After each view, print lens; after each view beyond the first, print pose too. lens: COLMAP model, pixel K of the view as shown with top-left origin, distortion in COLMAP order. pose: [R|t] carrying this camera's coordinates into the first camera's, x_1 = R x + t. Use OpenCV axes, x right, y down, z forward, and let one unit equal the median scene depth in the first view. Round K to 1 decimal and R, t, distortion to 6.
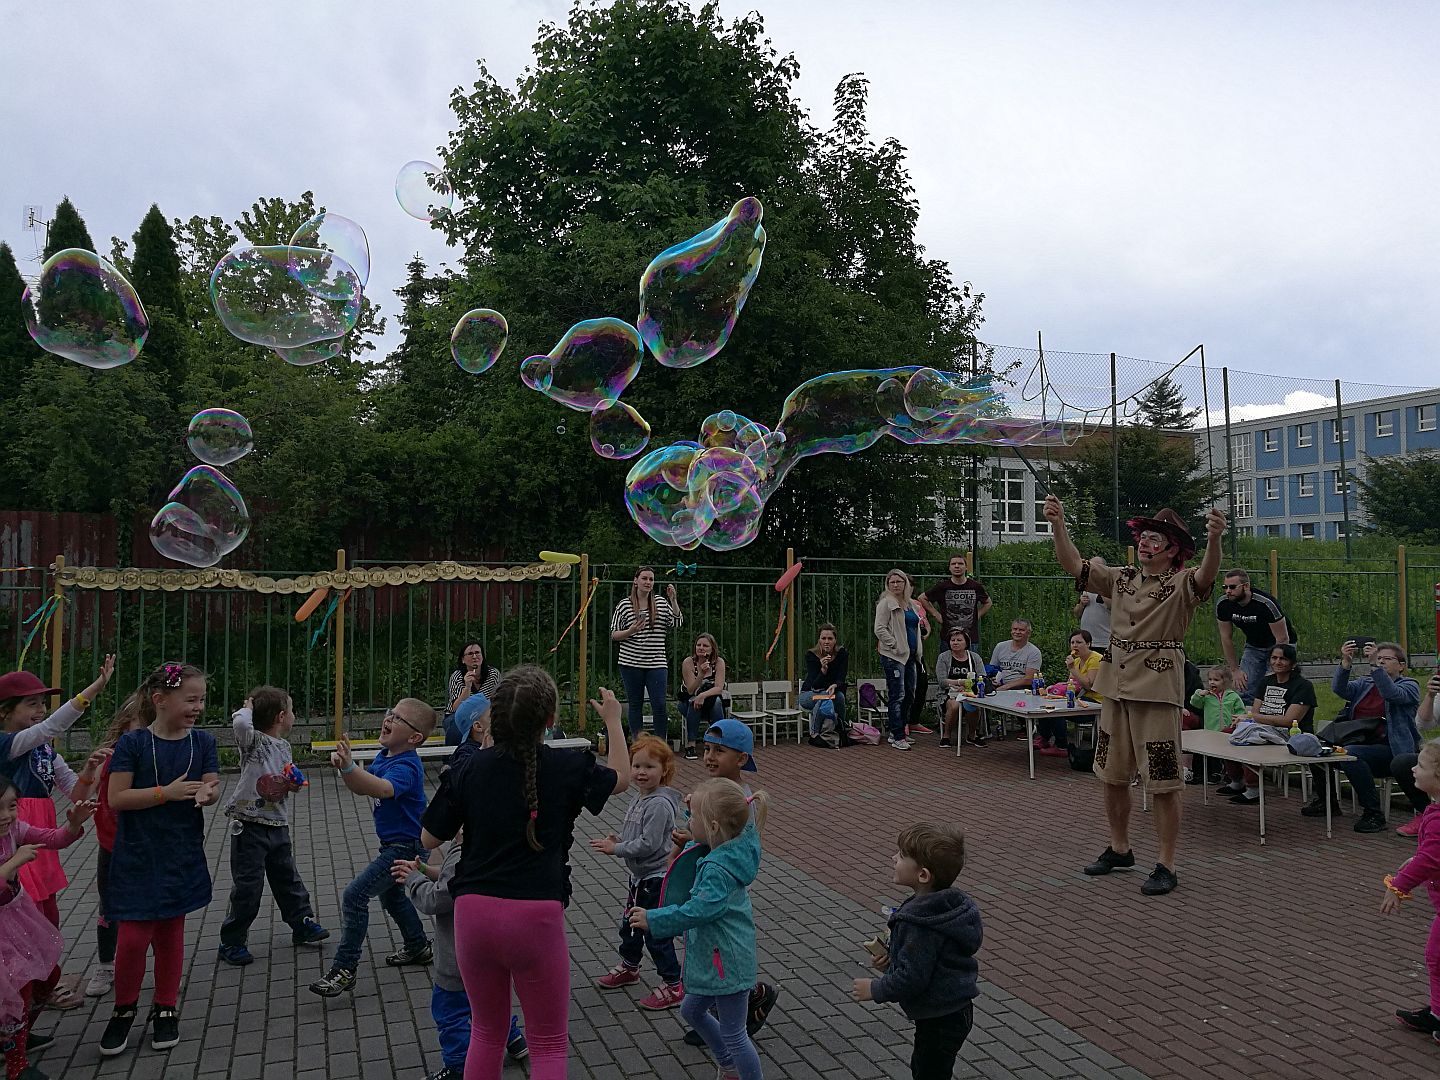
lens RADIAL K [[1106.8, 0, 692.0], [0, 1106.8, 573.1], [0, 0, 1]] dist [0.009002, 0.032844]
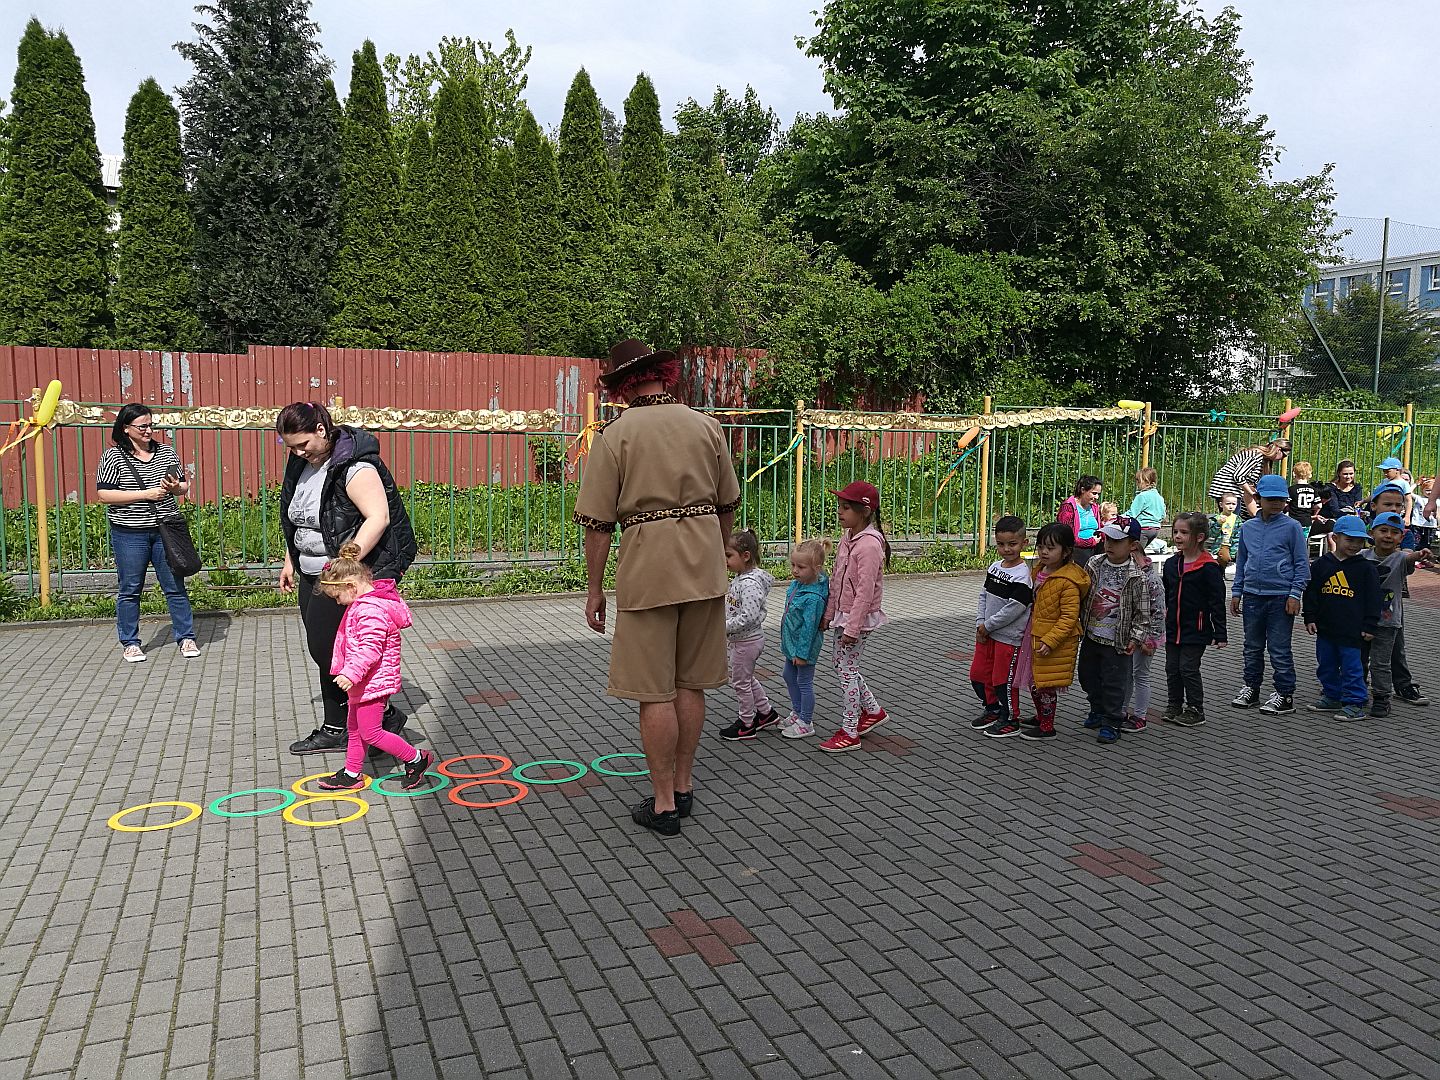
lens RADIAL K [[1106.8, 0, 716.5], [0, 1106.8, 552.1], [0, 0, 1]] dist [0.009002, 0.032844]
pose [[0.998632, 0.008930, 0.051518, -0.534890], [-0.015195, 0.992348, 0.122531, 0.003058], [-0.050030, -0.123146, 0.991127, -0.161934]]
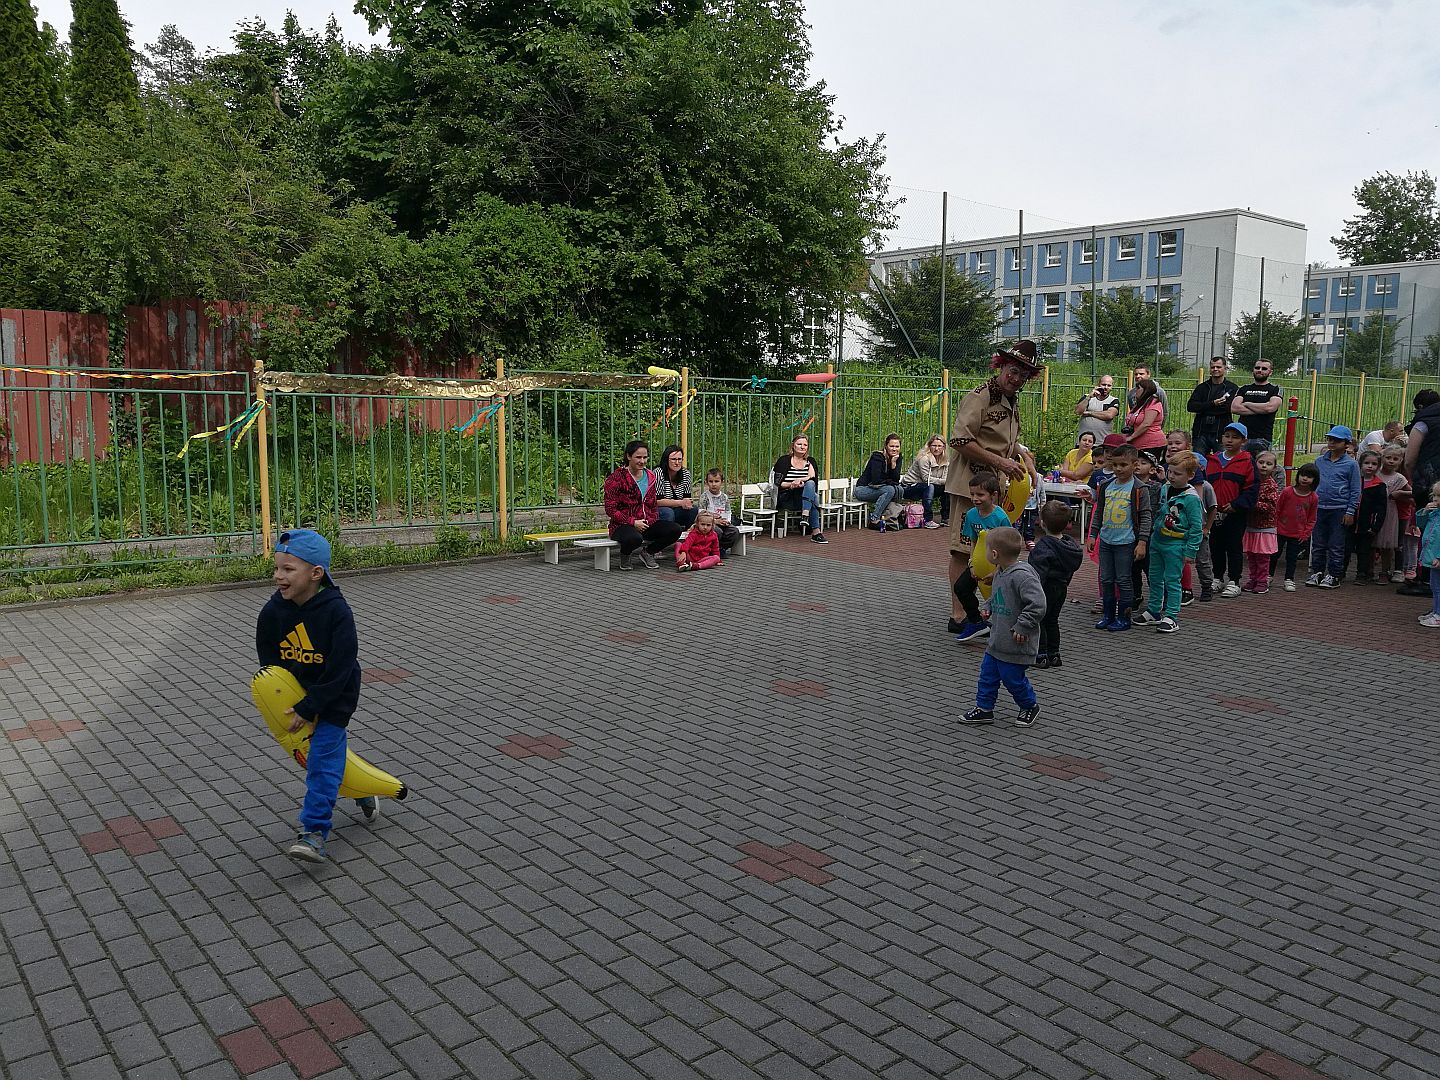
lens RADIAL K [[1106.8, 0, 682.4], [0, 1106.8, 551.7], [0, 0, 1]] dist [0.009002, 0.032844]
pose [[0.951846, -0.035941, 0.304463, -0.375507], [-0.008261, 0.989737, 0.142661, 0.008059], [-0.306465, -0.138307, 0.941780, -0.059456]]
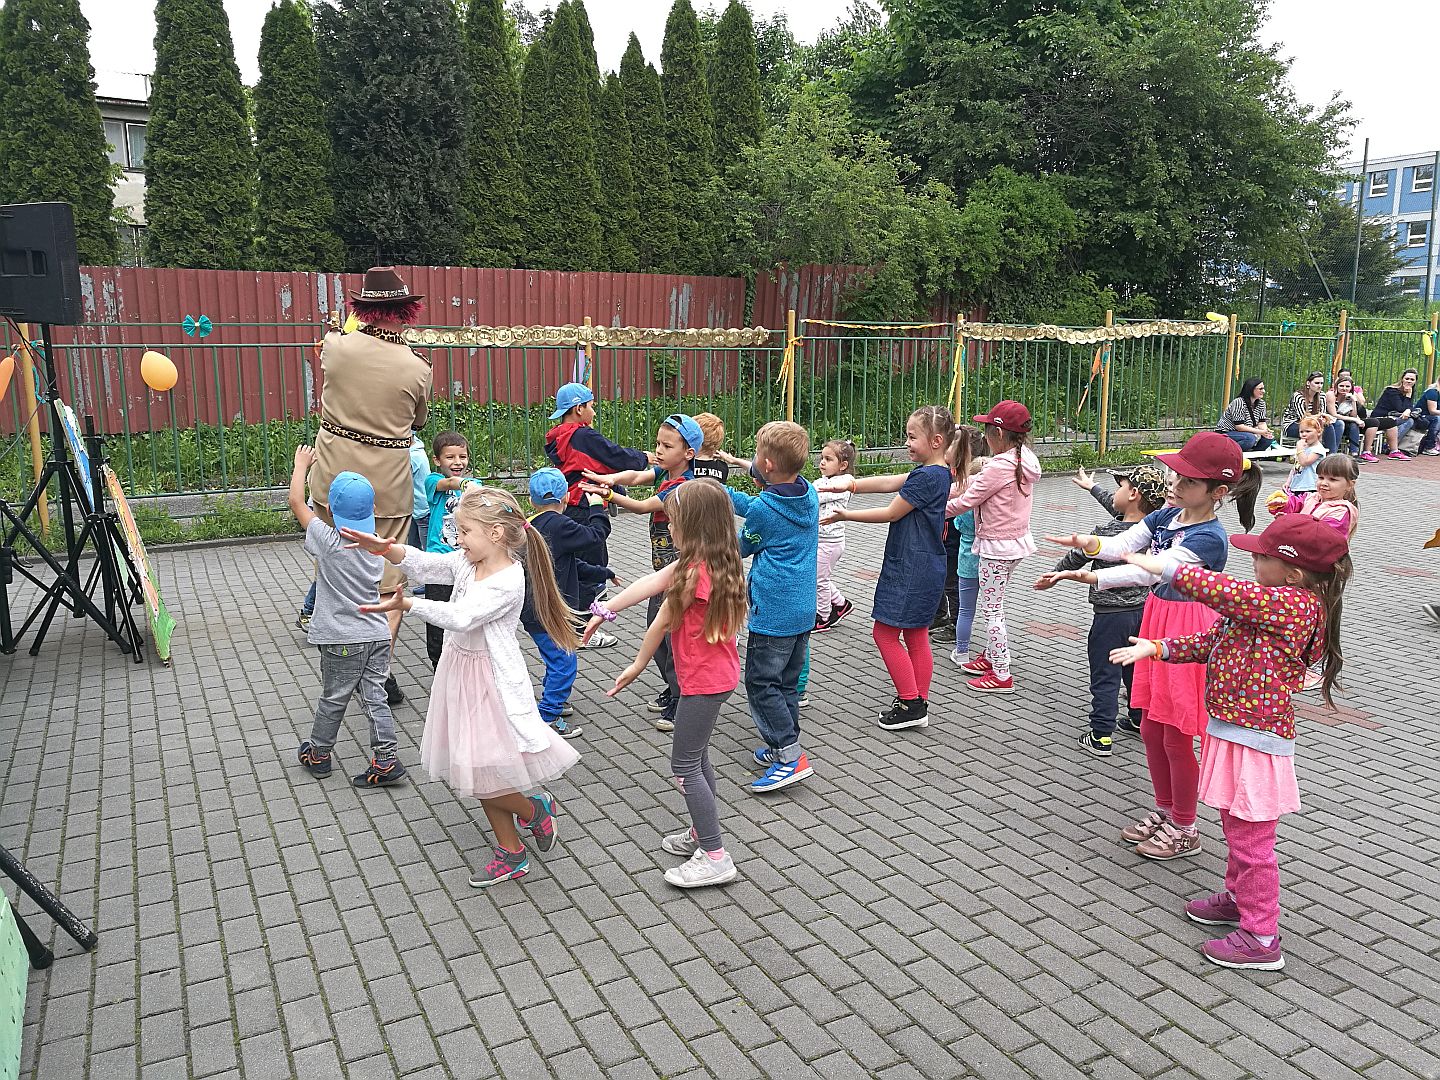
lens RADIAL K [[1106.8, 0, 732.4], [0, 1106.8, 538.6], [0, 0, 1]] dist [0.009002, 0.032844]
pose [[0.988758, -0.022548, 0.147816, -0.767122], [-0.005280, 0.982684, 0.185216, 0.003511], [-0.149433, -0.183915, 0.971517, -0.221805]]
